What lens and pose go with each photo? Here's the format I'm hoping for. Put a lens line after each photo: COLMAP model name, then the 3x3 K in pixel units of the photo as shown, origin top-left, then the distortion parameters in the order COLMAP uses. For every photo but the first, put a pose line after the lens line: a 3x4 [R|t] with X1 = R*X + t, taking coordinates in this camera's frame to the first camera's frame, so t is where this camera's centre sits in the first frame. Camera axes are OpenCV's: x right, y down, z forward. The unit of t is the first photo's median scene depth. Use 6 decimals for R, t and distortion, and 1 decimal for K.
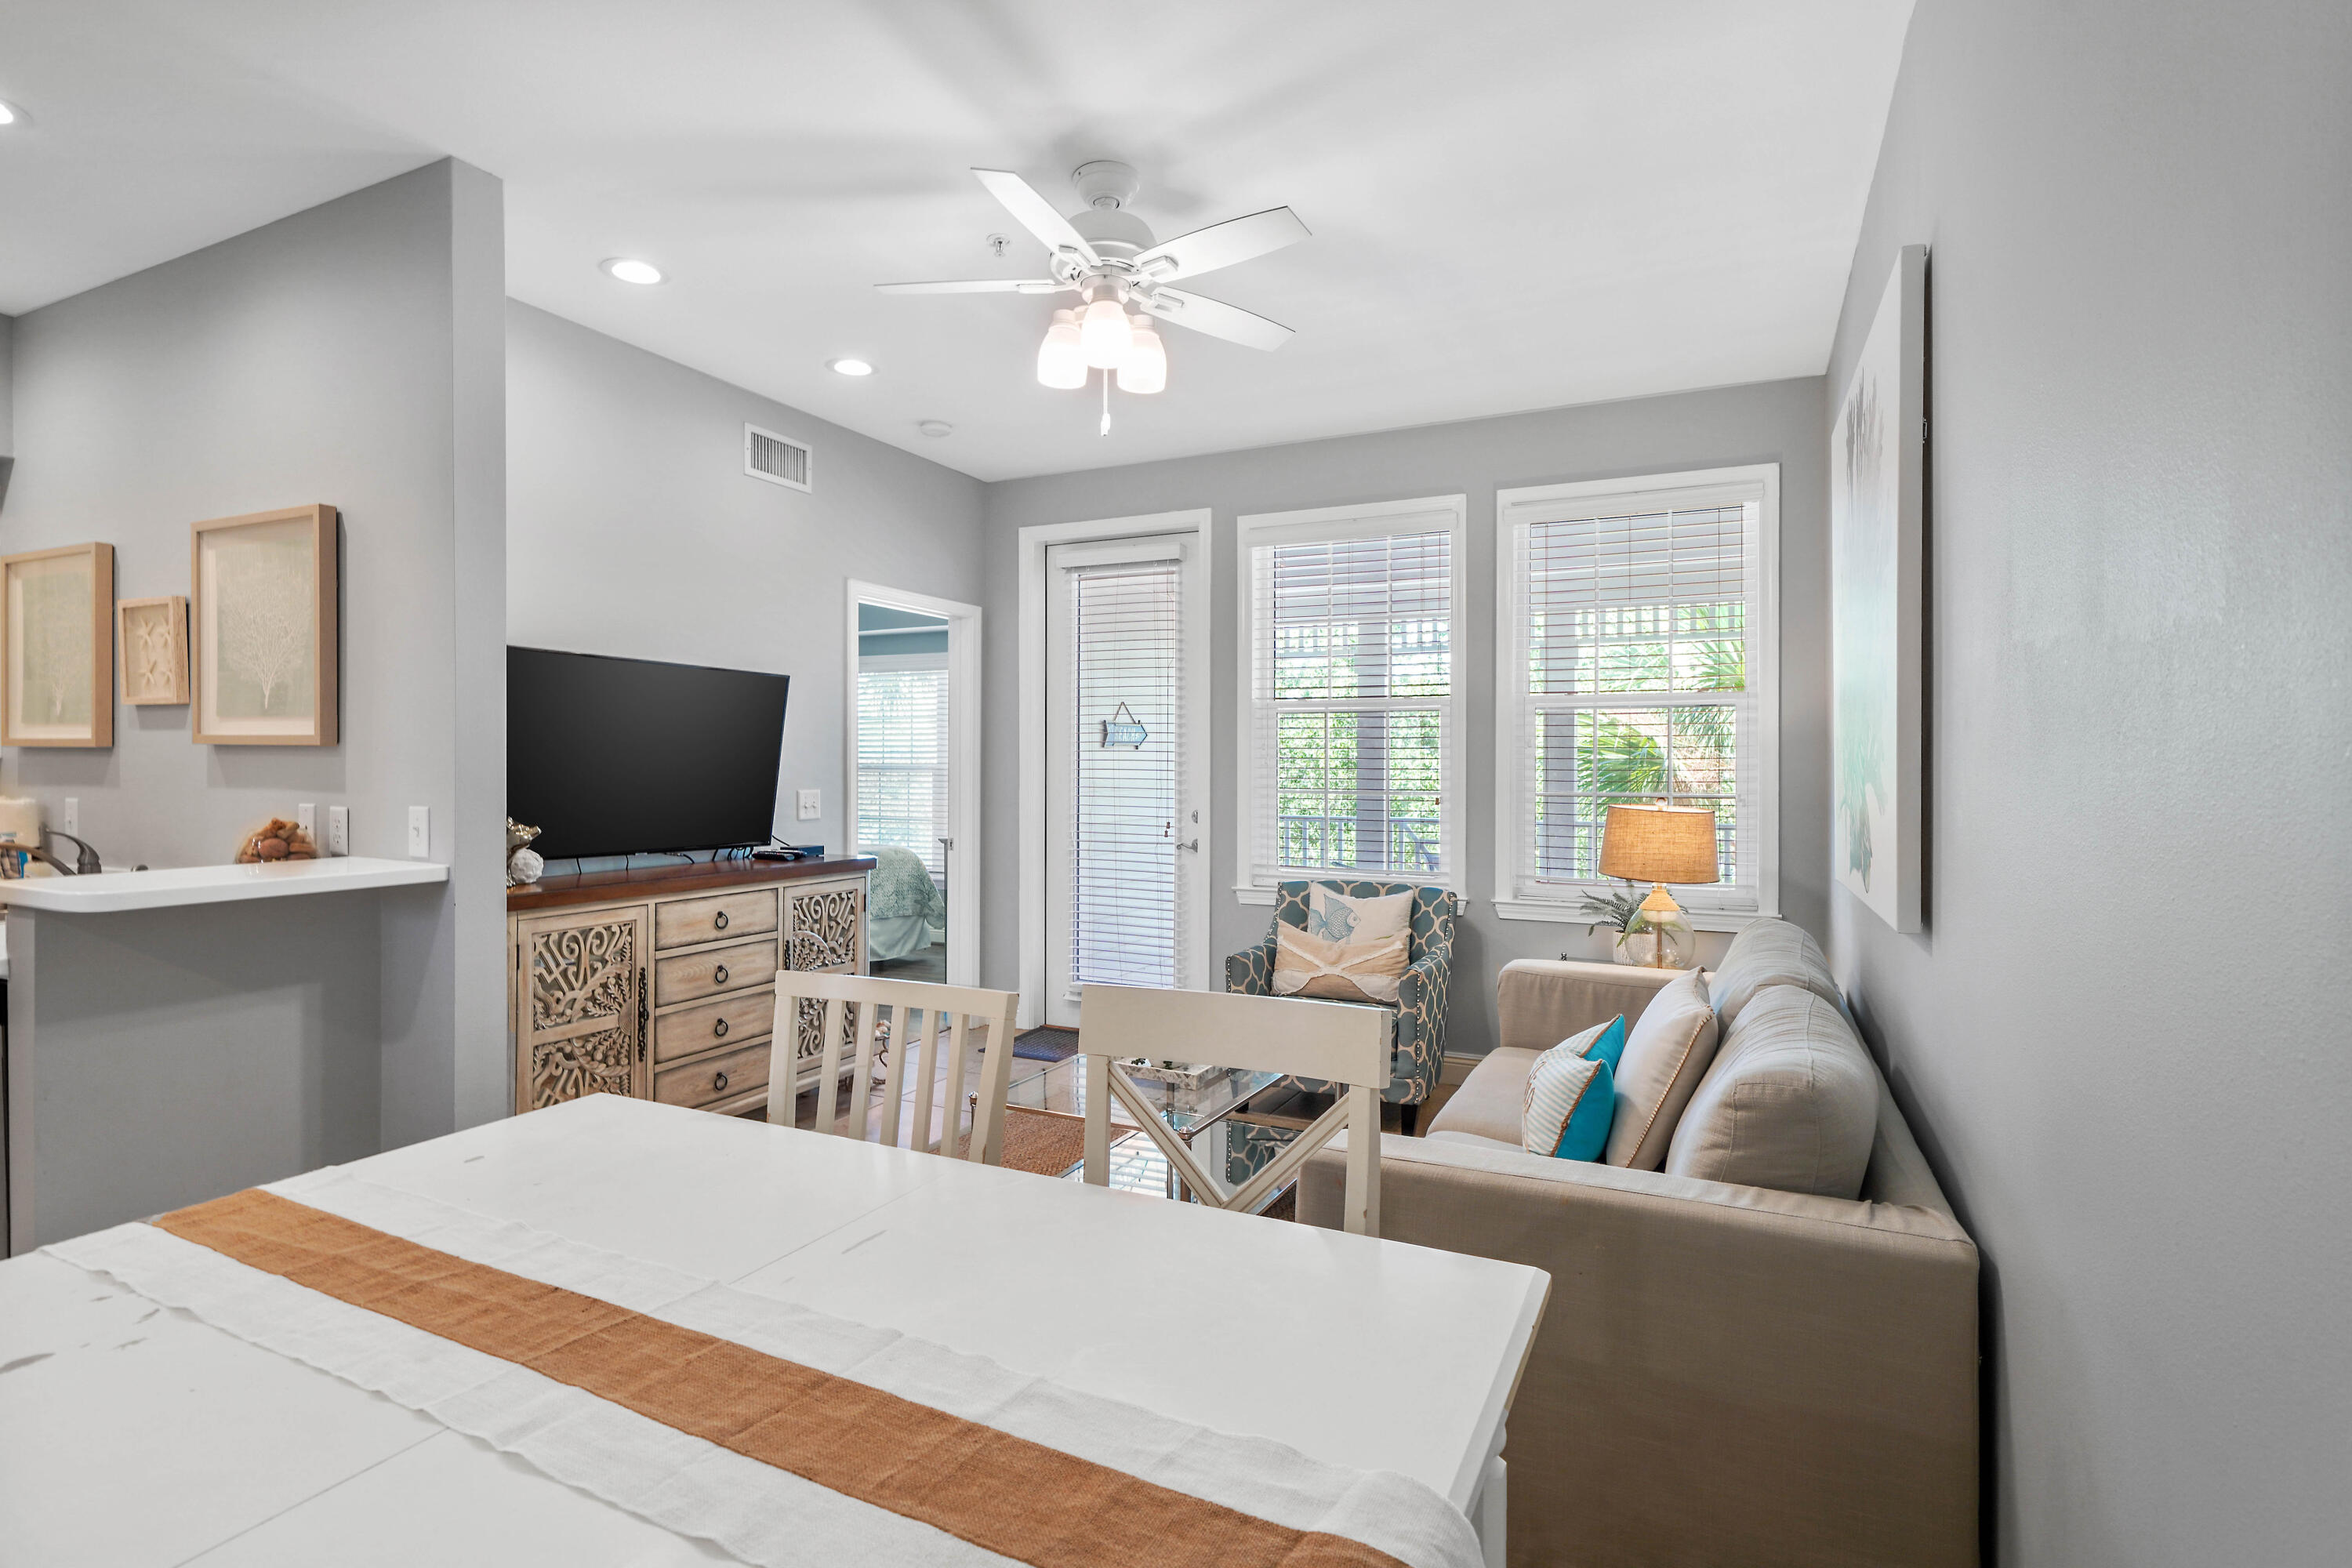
lens RADIAL K [[1139.9, 0, 1176.0], [0, 1139.9, 784.0], [0, 0, 1]] dist [-0.001929, -0.000430]
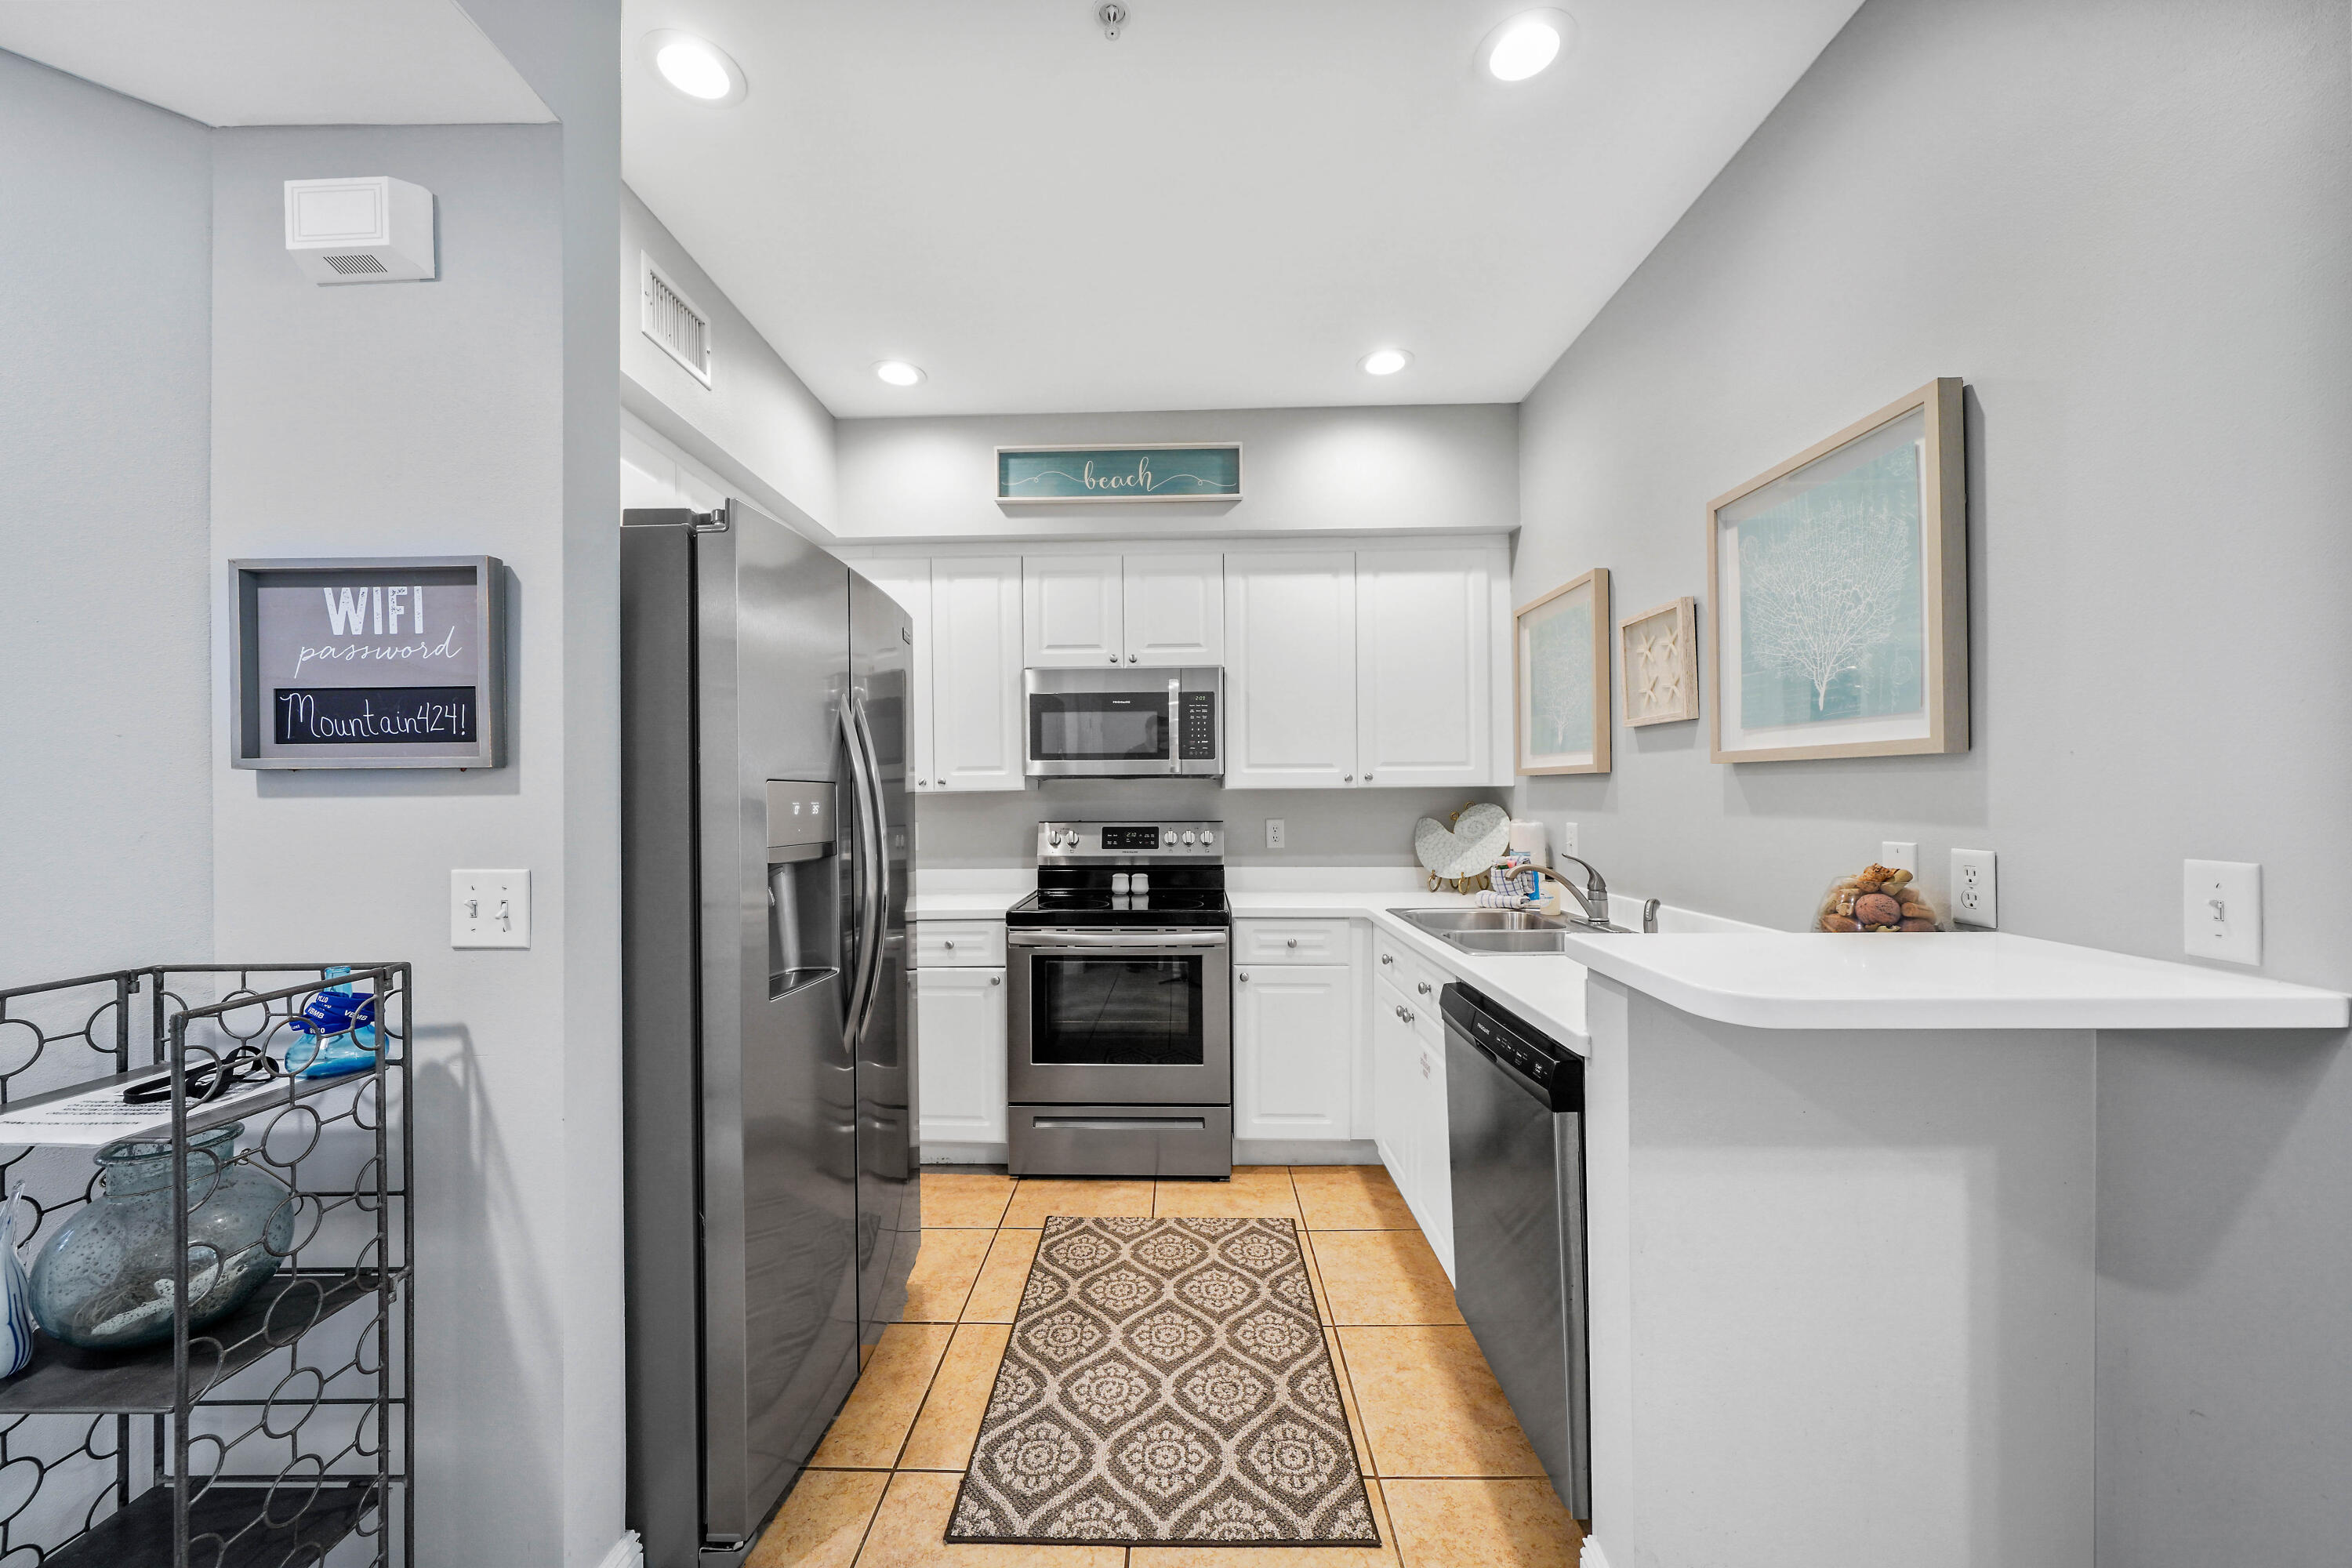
lens RADIAL K [[847.5, 0, 1176.0], [0, 847.5, 784.0], [0, 0, 1]] dist [-0.008045, -0.000070]
pose [[0.425817, -0.020650, -0.904574, -0.460089], [-0.002579, 0.999708, -0.024036, -0.003615], [0.904806, 0.012567, 0.425639, 0.368316]]
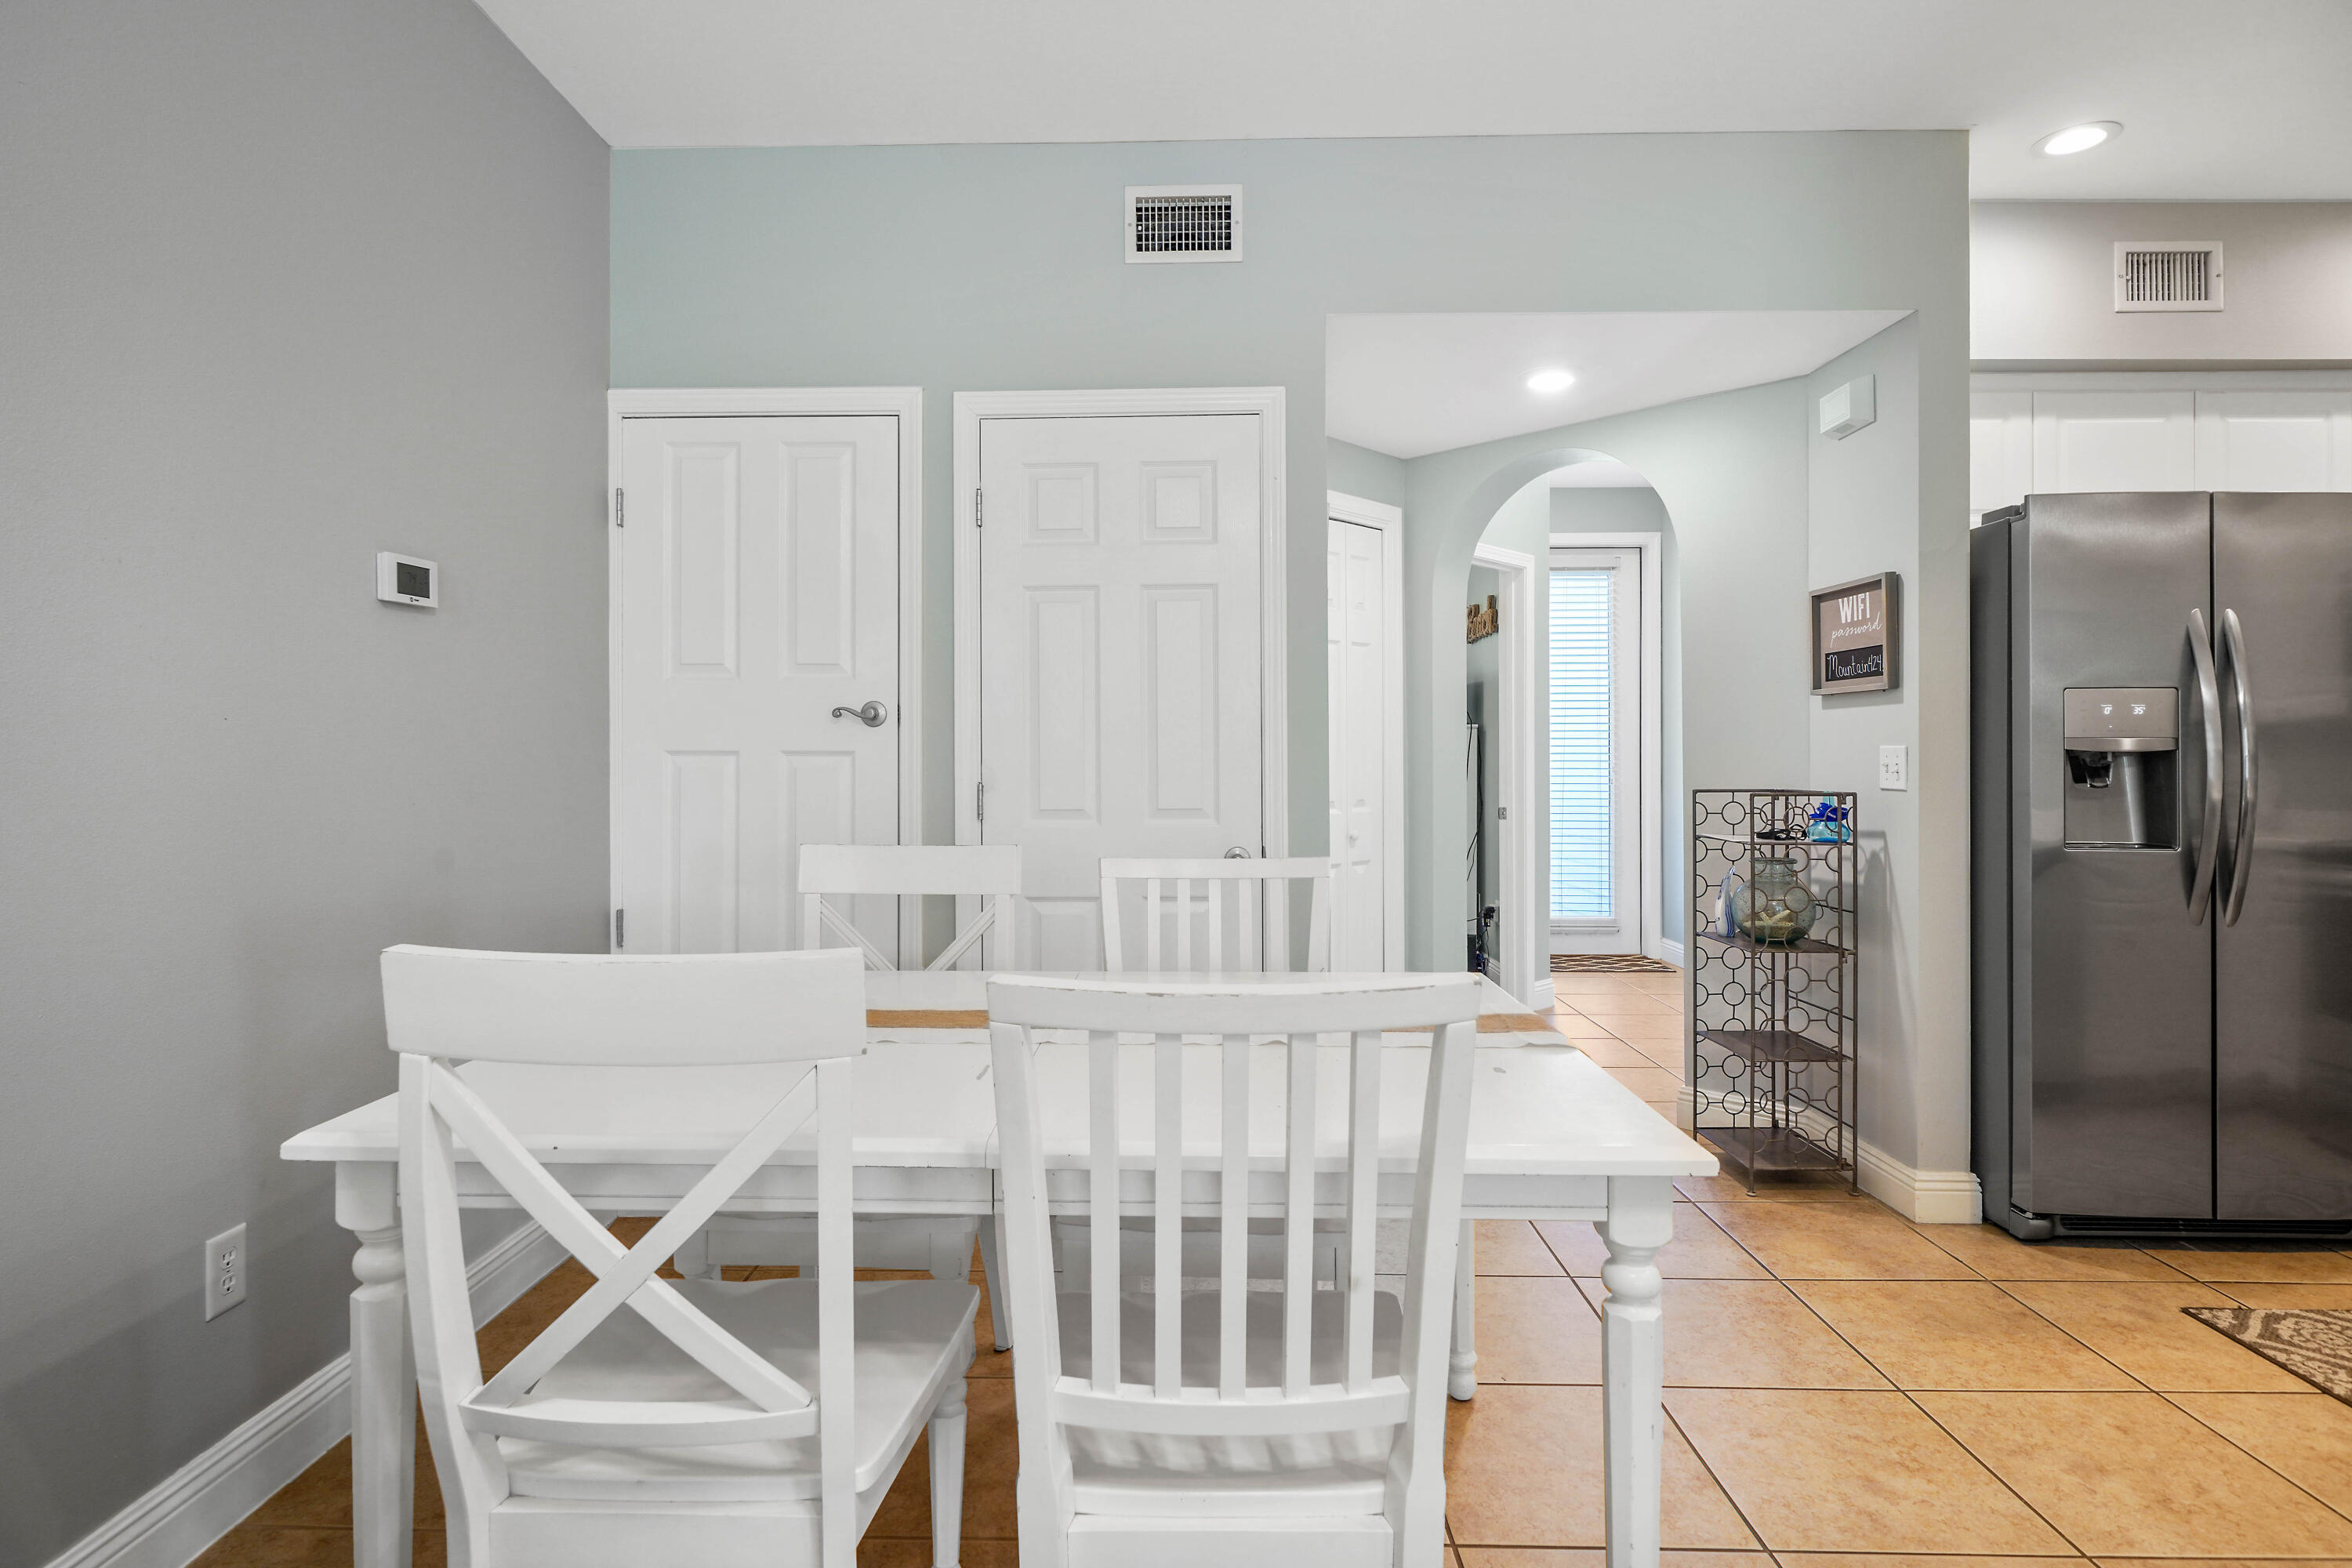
lens RADIAL K [[1164.0, 0, 1167.4], [0, 1164.0, 759.1], [0, 0, 1]] dist [0.002447, 0.000452]
pose [[-0.908914, 0.001178, -0.416982, -0.007214], [-0.007384, 0.999794, 0.018920, 0.024077], [0.416918, 0.020275, -0.908718, 0.867445]]
